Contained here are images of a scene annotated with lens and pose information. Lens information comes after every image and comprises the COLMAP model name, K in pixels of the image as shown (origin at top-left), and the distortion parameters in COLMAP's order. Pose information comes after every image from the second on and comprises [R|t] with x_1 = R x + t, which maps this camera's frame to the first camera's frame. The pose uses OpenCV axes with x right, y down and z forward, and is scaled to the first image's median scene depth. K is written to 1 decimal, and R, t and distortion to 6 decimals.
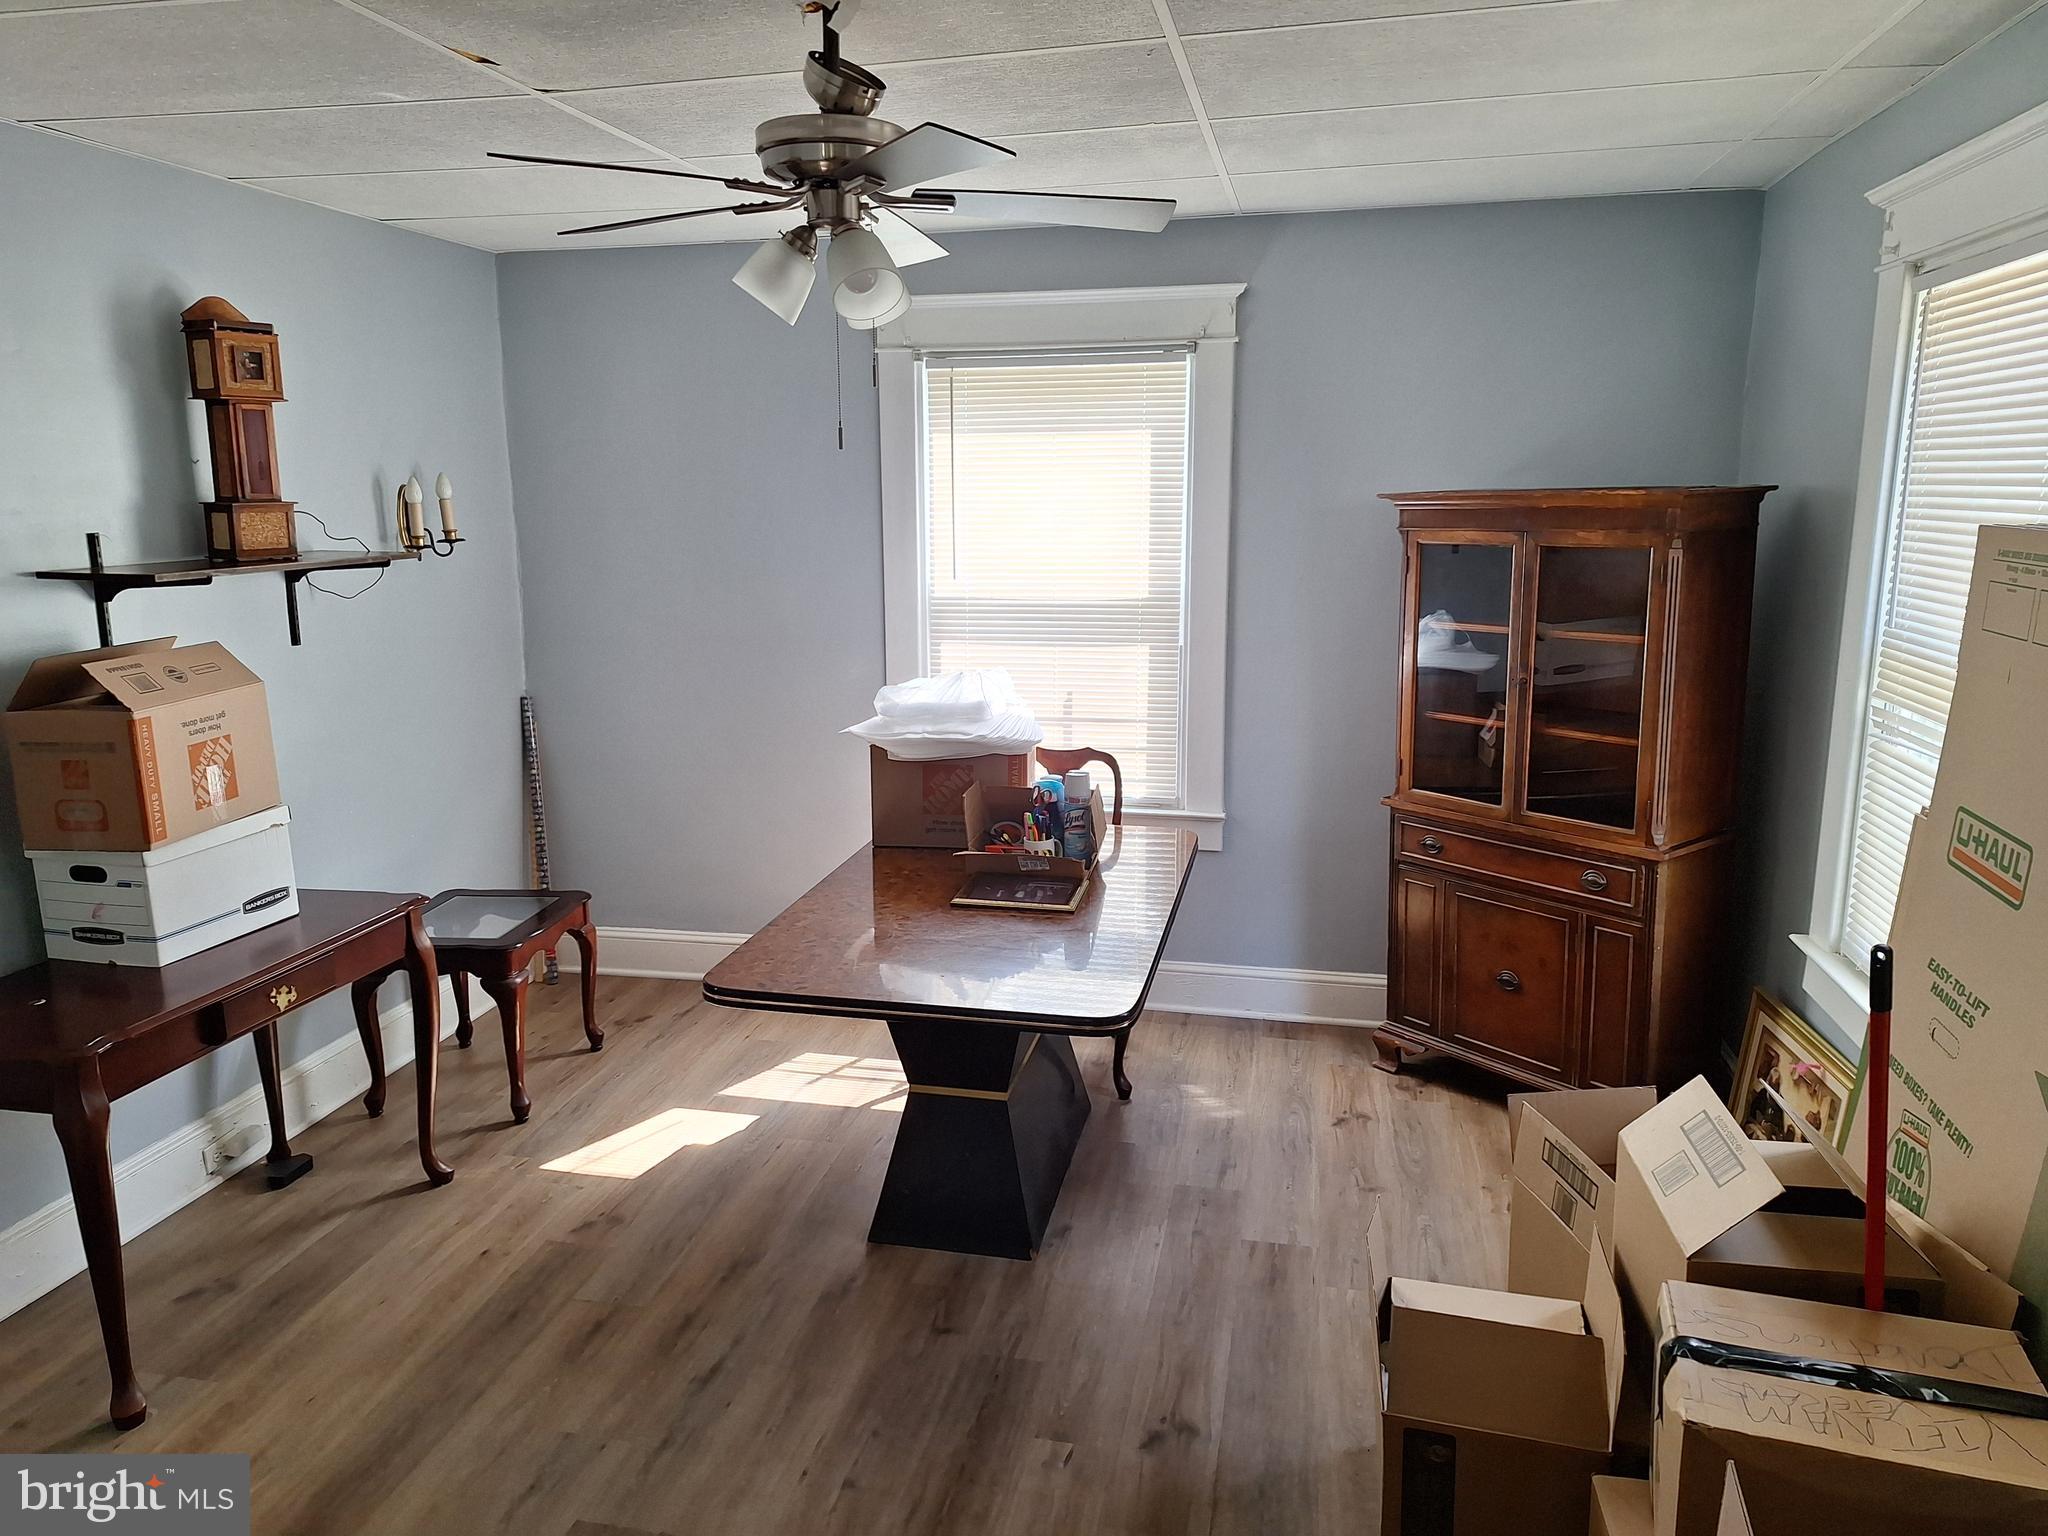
lens RADIAL K [[1408.9, 0, 1006.1], [0, 1408.9, 763.3], [0, 0, 1]] dist [0.083510, -0.084777]
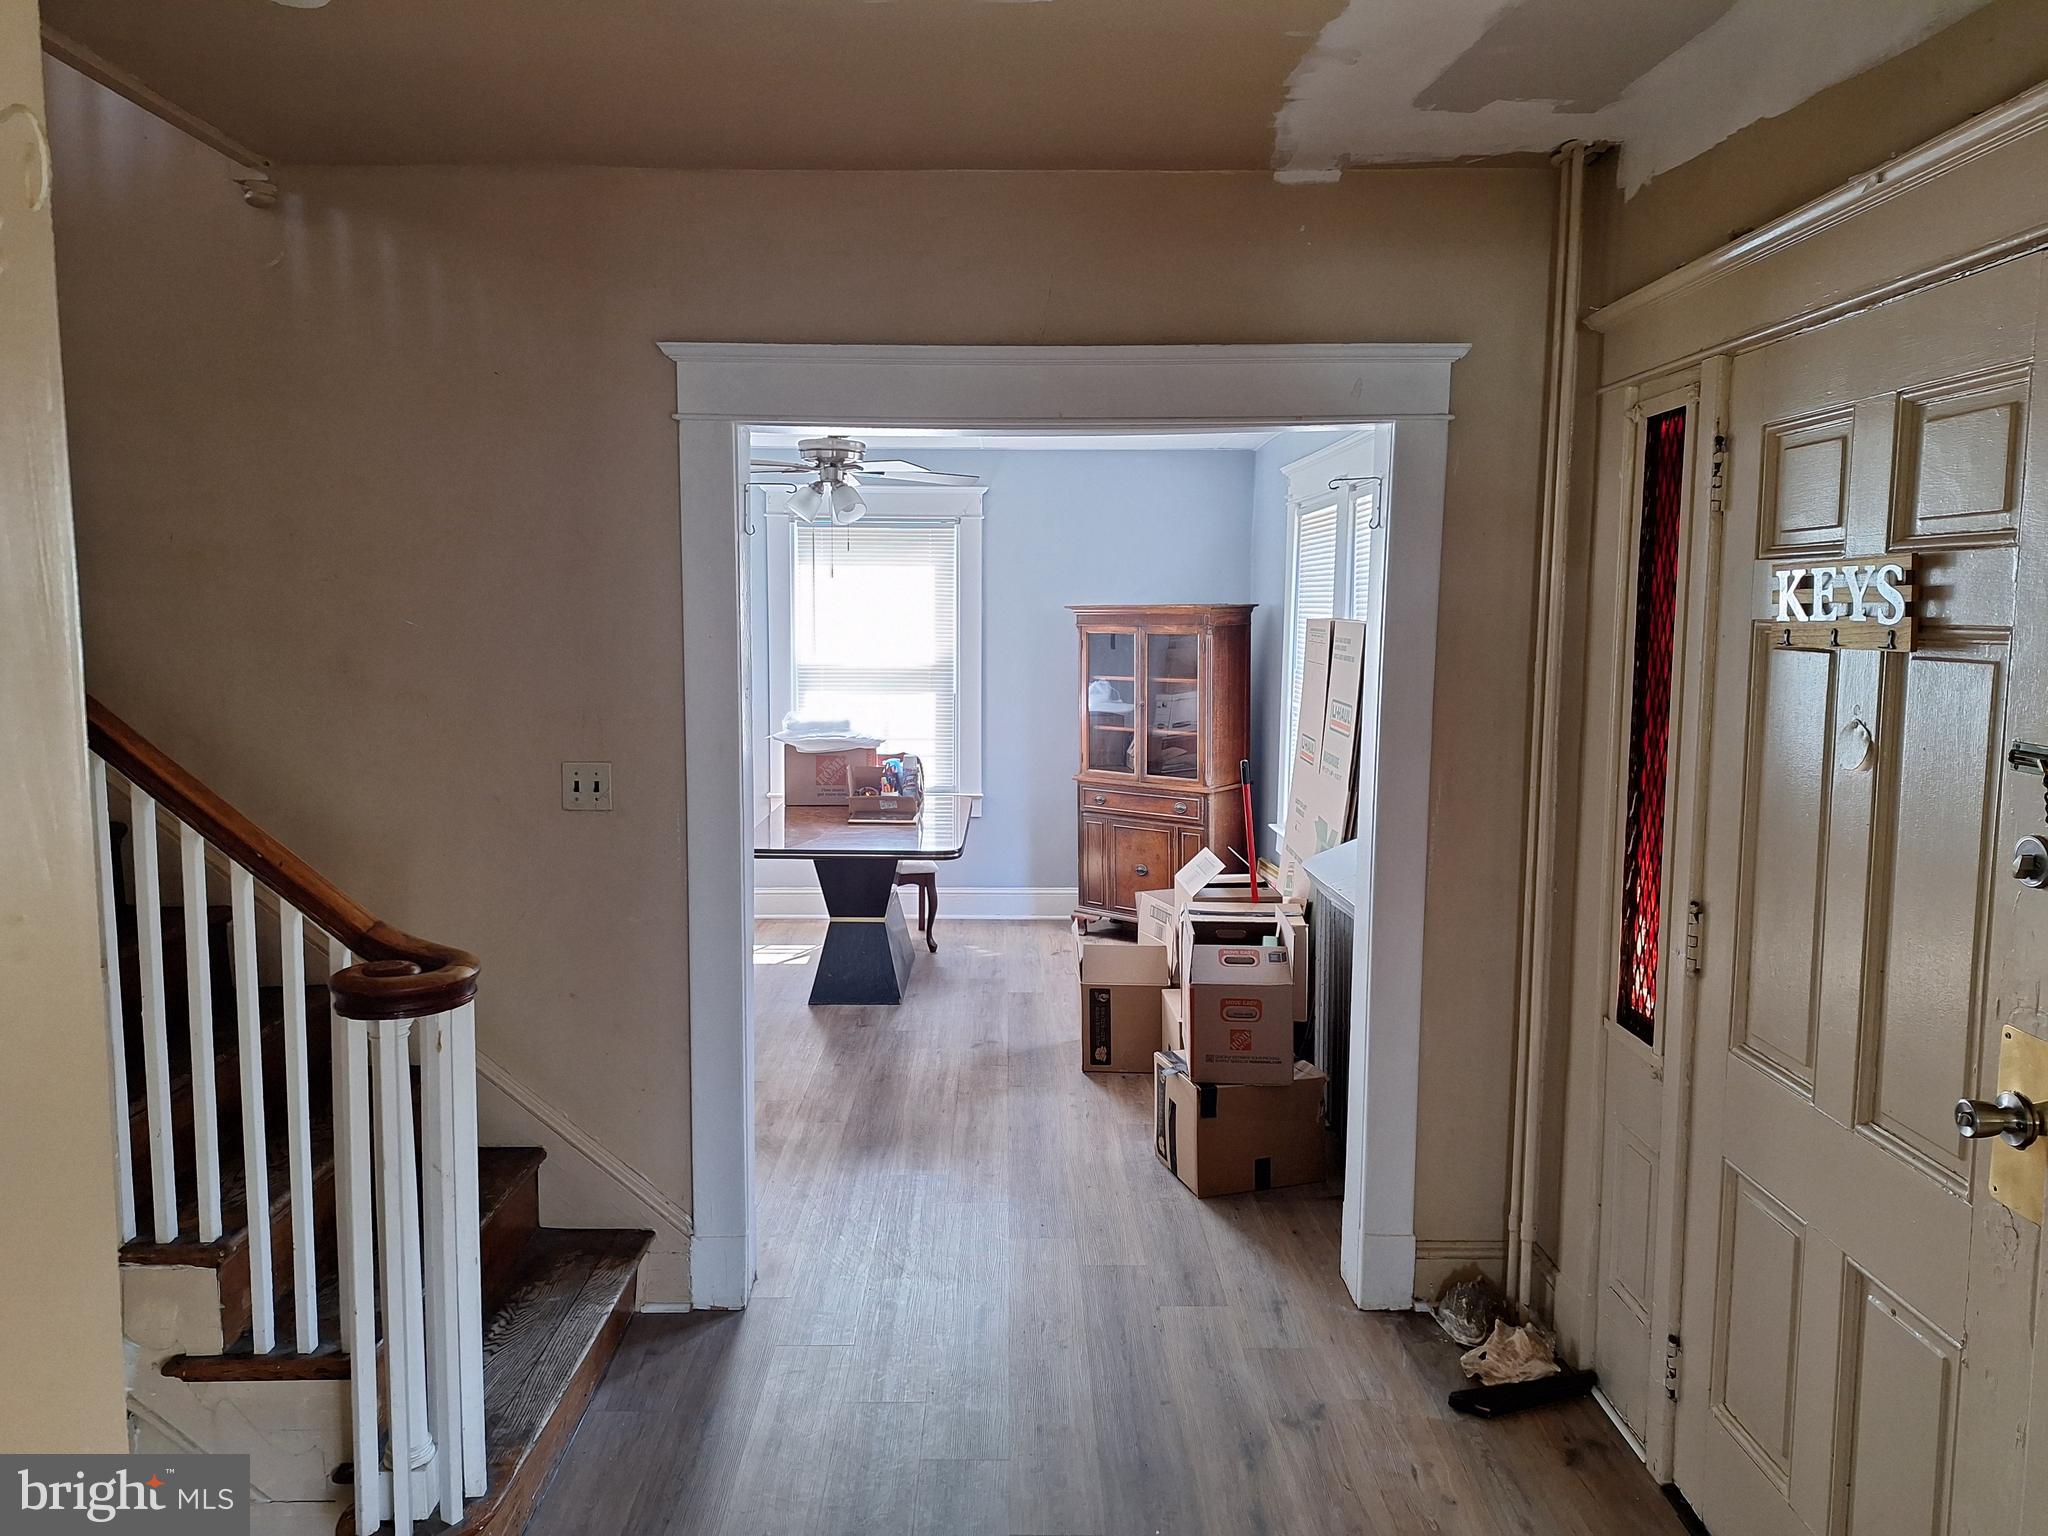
lens RADIAL K [[1408.9, 0, 1022.9], [0, 1408.9, 760.5], [0, 0, 1]] dist [0.083510, -0.084777]
pose [[0.973843, -0.011483, 0.226934, -0.206326], [0.030594, 0.996254, -0.080879, 0.156003], [-0.225155, 0.085707, 0.970546, -0.740523]]
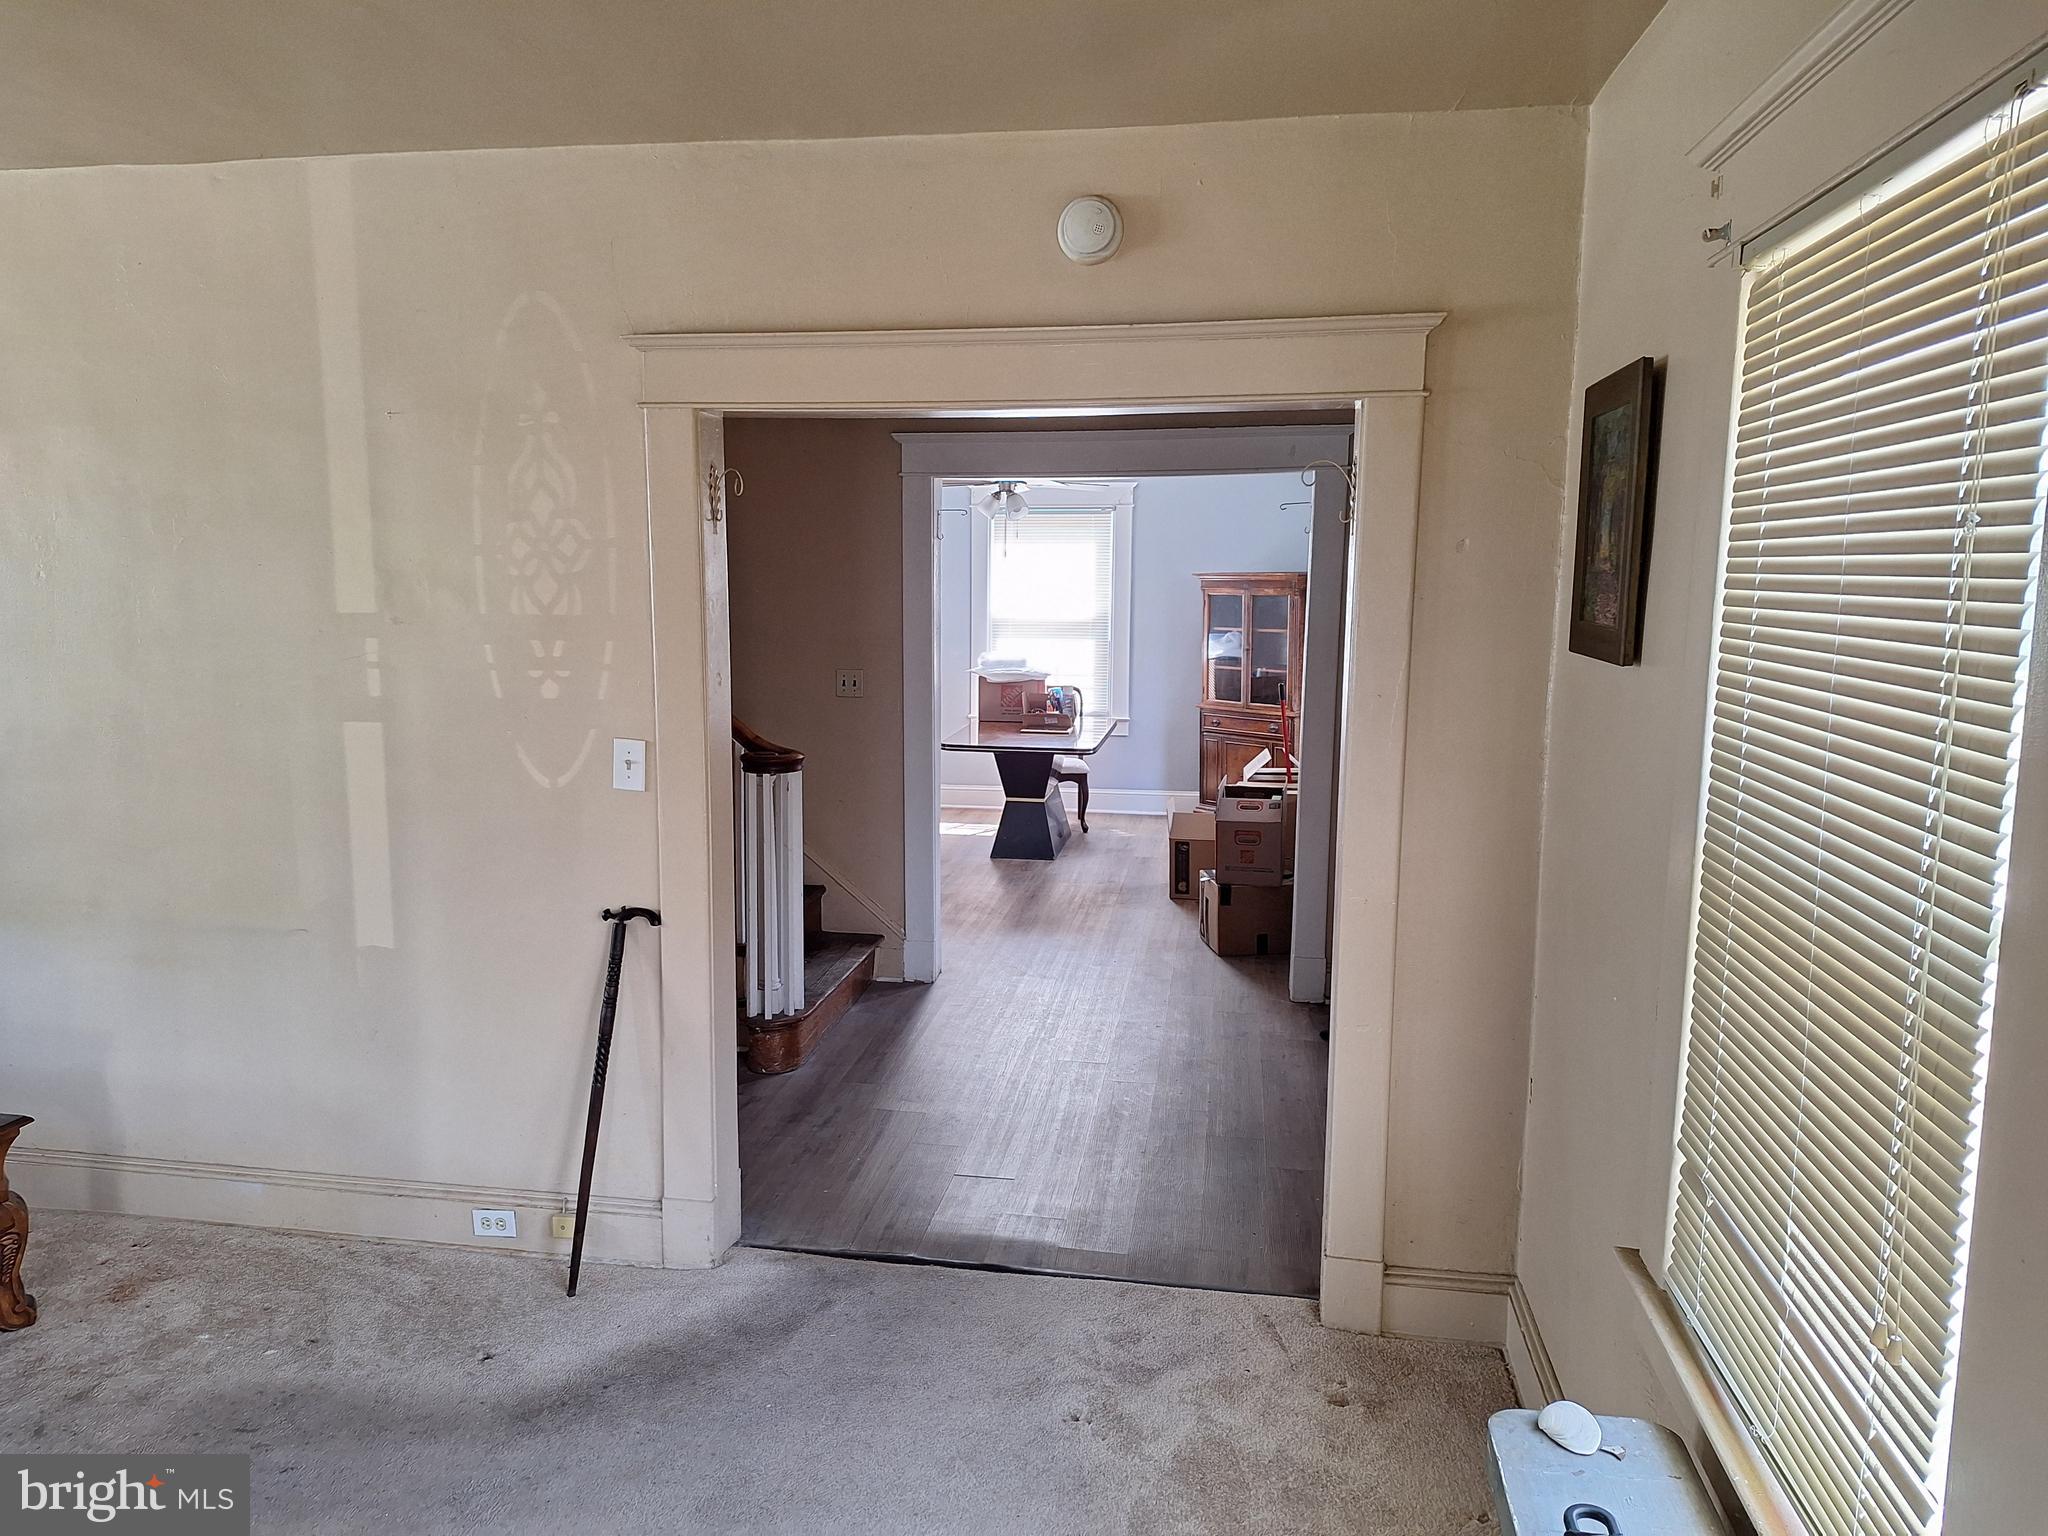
lens RADIAL K [[1408.9, 0, 1009.1], [0, 1408.9, 766.3], [0, 0, 1]] dist [0.083510, -0.084777]
pose [[0.998253, 0.003371, 0.058992, -0.186237], [-0.000309, 0.998656, -0.051830, 0.263037], [-0.059088, 0.051721, 0.996912, -1.364356]]
